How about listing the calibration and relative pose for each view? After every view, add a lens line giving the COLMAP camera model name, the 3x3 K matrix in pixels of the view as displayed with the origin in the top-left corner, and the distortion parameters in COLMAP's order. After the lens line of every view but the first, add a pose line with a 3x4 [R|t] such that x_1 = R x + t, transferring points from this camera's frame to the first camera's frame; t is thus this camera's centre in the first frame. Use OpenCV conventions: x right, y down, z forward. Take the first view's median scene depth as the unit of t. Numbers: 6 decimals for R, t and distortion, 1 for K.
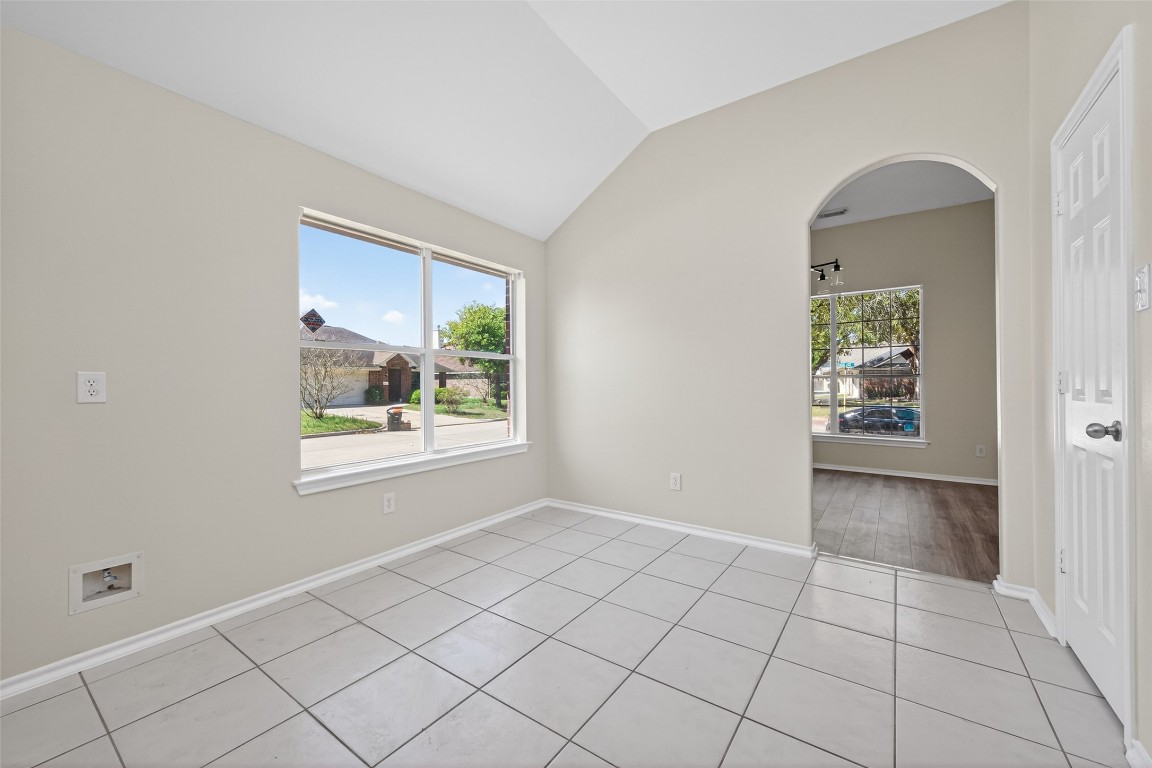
lens RADIAL K [[446.1, 0, 575.0], [0, 446.1, 380.9], [0, 0, 1]] dist [0.003057, -0.000839]
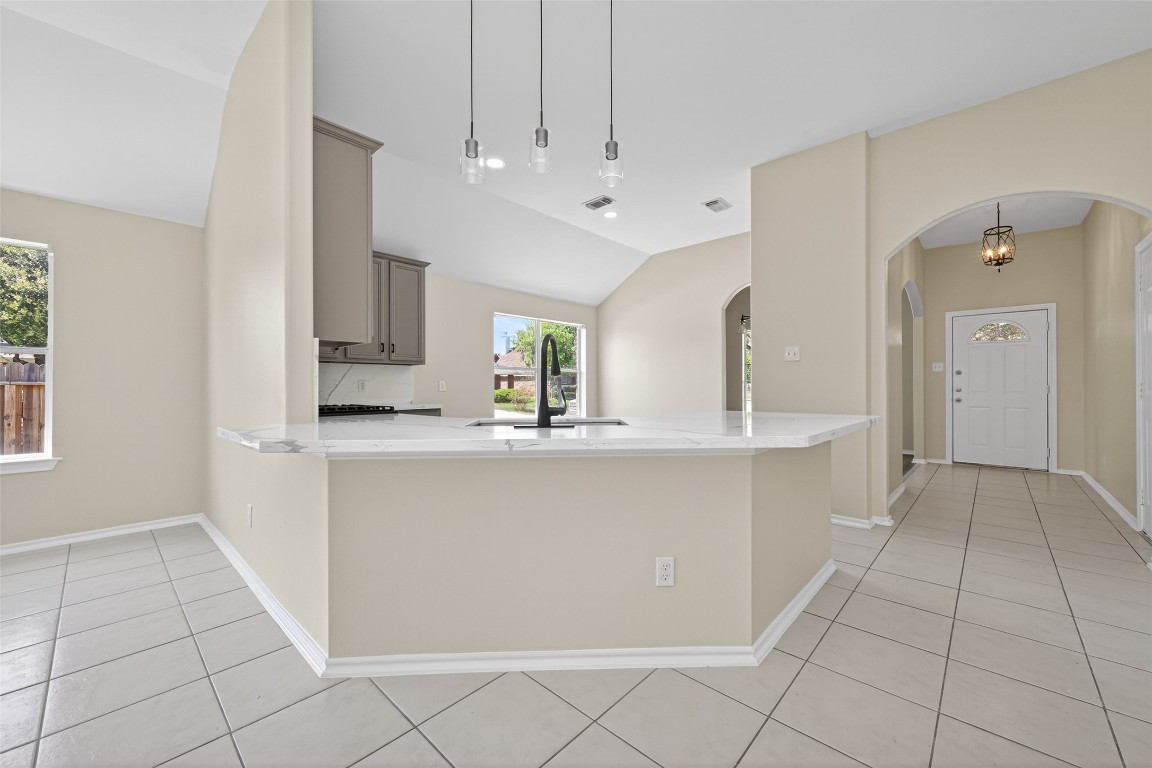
lens RADIAL K [[446.1, 0, 581.9], [0, 446.1, 379.3], [0, 0, 1]] dist [0.003057, -0.000839]
pose [[0.993369, 0.002151, -0.114948, 0.012658], [-0.003004, 0.999969, -0.007247, -0.001250], [0.114929, 0.007545, 0.993345, -0.125166]]
